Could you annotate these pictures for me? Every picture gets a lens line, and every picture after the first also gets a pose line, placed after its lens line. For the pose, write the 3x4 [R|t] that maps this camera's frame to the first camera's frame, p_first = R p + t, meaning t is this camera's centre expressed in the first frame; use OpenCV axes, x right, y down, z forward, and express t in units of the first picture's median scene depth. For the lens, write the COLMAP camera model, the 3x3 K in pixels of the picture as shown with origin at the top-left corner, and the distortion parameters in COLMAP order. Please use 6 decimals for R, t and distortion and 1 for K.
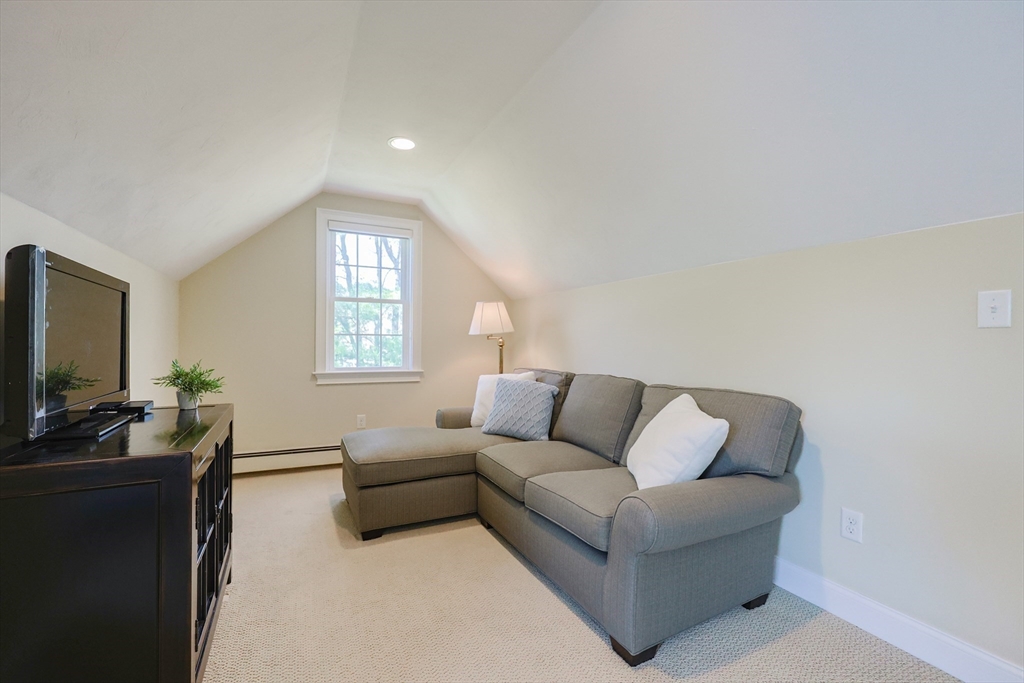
lens RADIAL K [[446.5, 0, 509.1], [0, 446.5, 343.4], [0, 0, 1]] dist [-0.005503, 0.001033]
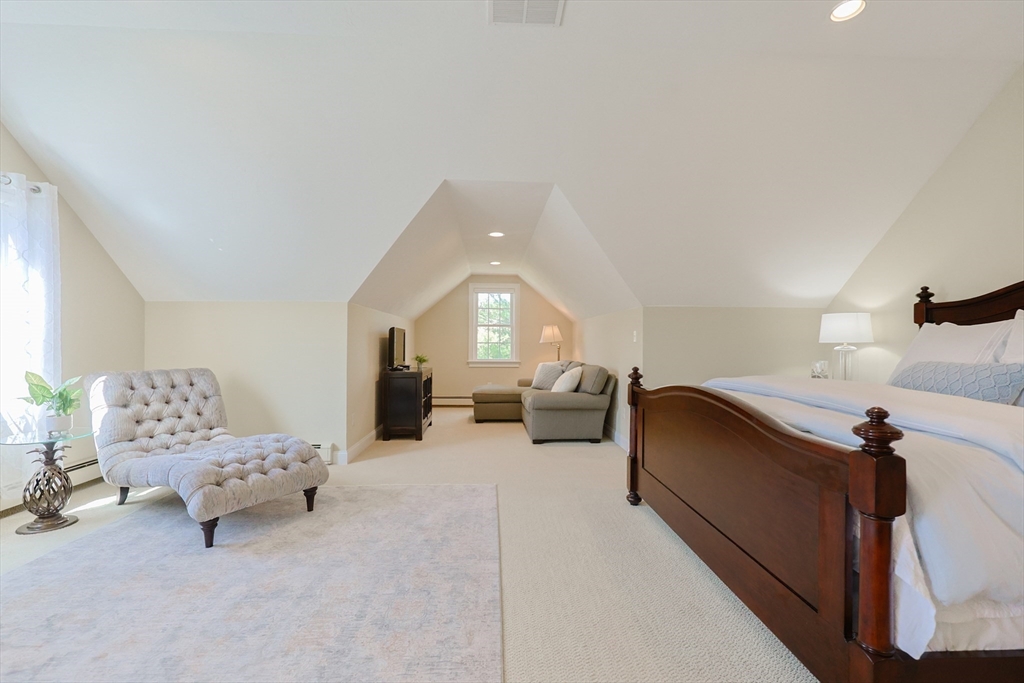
lens RADIAL K [[446.5, 0, 519.1], [0, 446.5, 343.9], [0, 0, 1]] dist [-0.005503, 0.001033]
pose [[0.925582, -0.005705, -0.378503, 0.580352], [0.003119, 0.999967, -0.007444, 0.000270], [0.378533, 0.005710, 0.925570, -0.855473]]
